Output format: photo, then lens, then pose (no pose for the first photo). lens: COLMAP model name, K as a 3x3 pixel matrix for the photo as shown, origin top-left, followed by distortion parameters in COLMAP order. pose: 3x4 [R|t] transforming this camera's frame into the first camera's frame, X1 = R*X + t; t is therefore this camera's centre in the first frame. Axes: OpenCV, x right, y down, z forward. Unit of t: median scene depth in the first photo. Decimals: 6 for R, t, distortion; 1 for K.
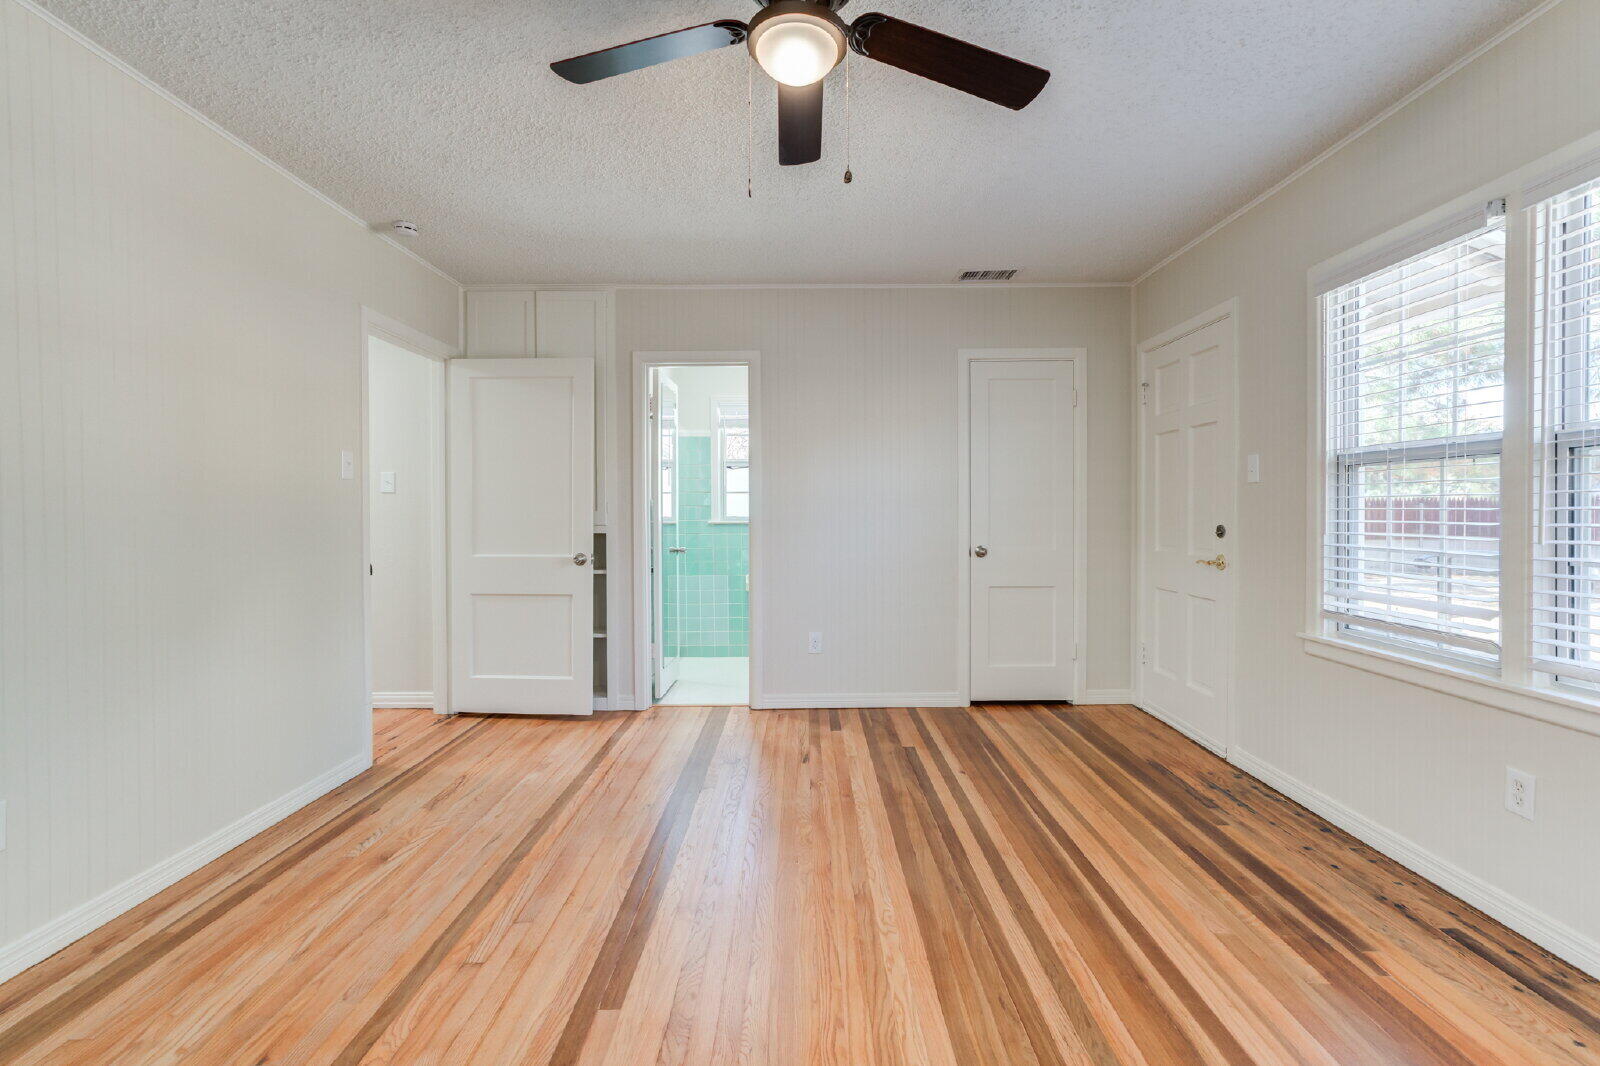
lens RADIAL K [[724.0, 0, 804.8], [0, 724.0, 539.4], [0, 0, 1]] dist [-0.023799, 0.019495]
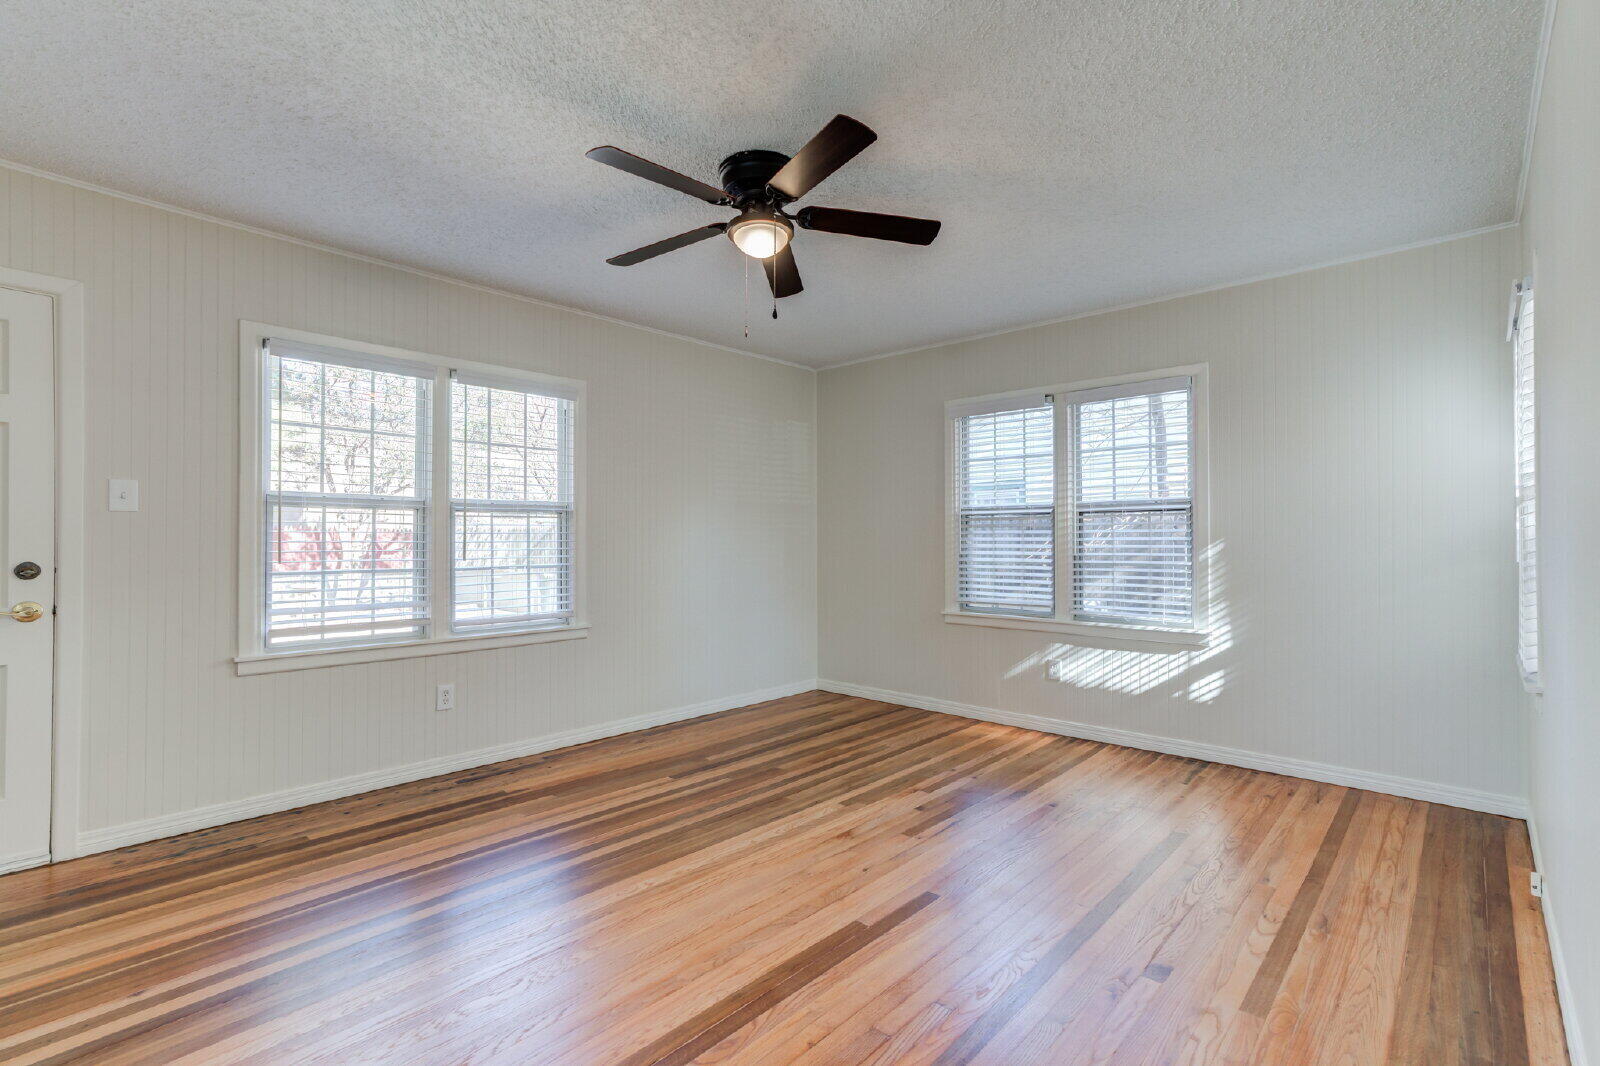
lens RADIAL K [[736.5, 0, 799.6], [0, 736.5, 537.3], [0, 0, 1]] dist [0.000366, 0.000179]
pose [[-0.728134, 0.010281, 0.685358, -0.809573], [0.031907, 0.999312, 0.018908, -0.051346], [-0.684692, 0.035635, -0.727961, 1.477821]]
